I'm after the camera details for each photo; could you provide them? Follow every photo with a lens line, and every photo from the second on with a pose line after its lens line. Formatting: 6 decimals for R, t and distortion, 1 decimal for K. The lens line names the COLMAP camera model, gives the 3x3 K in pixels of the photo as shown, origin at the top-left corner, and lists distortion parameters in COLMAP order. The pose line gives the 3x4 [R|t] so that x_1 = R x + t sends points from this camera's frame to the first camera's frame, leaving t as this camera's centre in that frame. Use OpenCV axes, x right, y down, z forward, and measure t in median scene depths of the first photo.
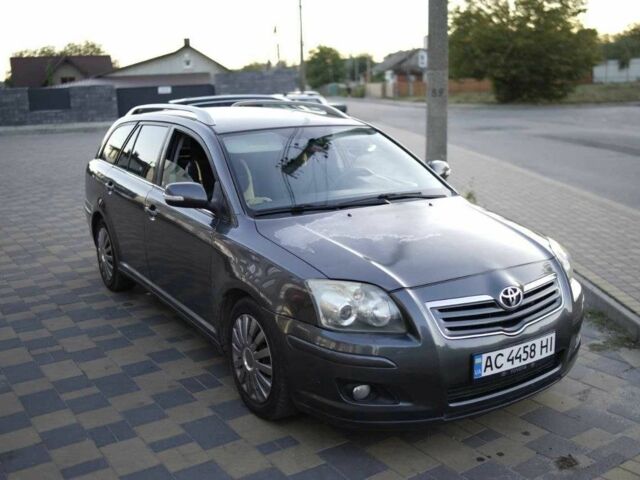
lens RADIAL K [[659.1, 0, 320.0], [0, 659.1, 240.0], [0, 0, 1]] dist [-0.010915, -0.026358]
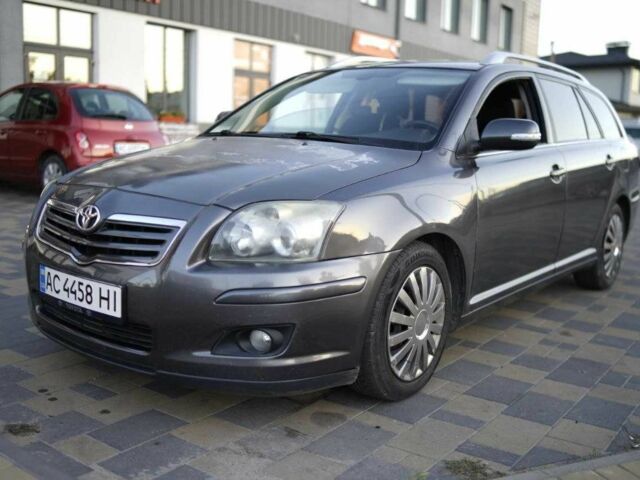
lens RADIAL K [[659.1, 0, 320.0], [0, 659.1, 240.0], [0, 0, 1]] dist [-0.010915, -0.026358]
pose [[0.362869, 0.184904, -0.913311, 1.120330], [-0.248135, 0.963901, 0.096559, -0.034341], [0.898196, 0.191586, 0.395651, 0.932402]]
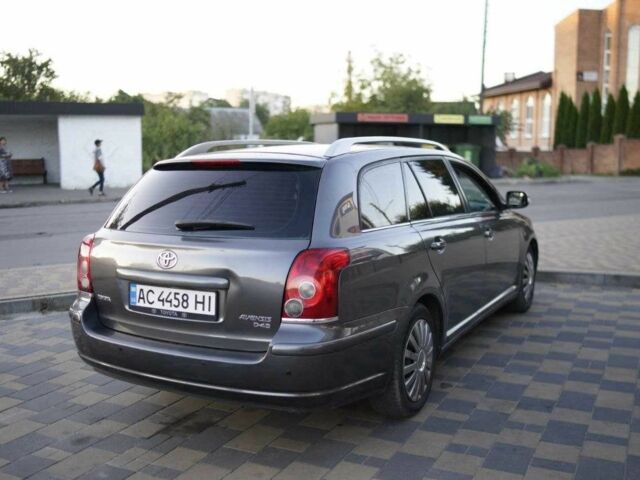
lens RADIAL K [[659.1, 0, 320.0], [0, 659.1, 240.0], [0, 0, 1]] dist [-0.010915, -0.026358]
pose [[0.533405, 0.089838, -0.841075, 1.308729], [-0.217568, 0.975460, -0.033789, 0.064143], [0.817400, 0.201015, 0.539862, 0.599041]]
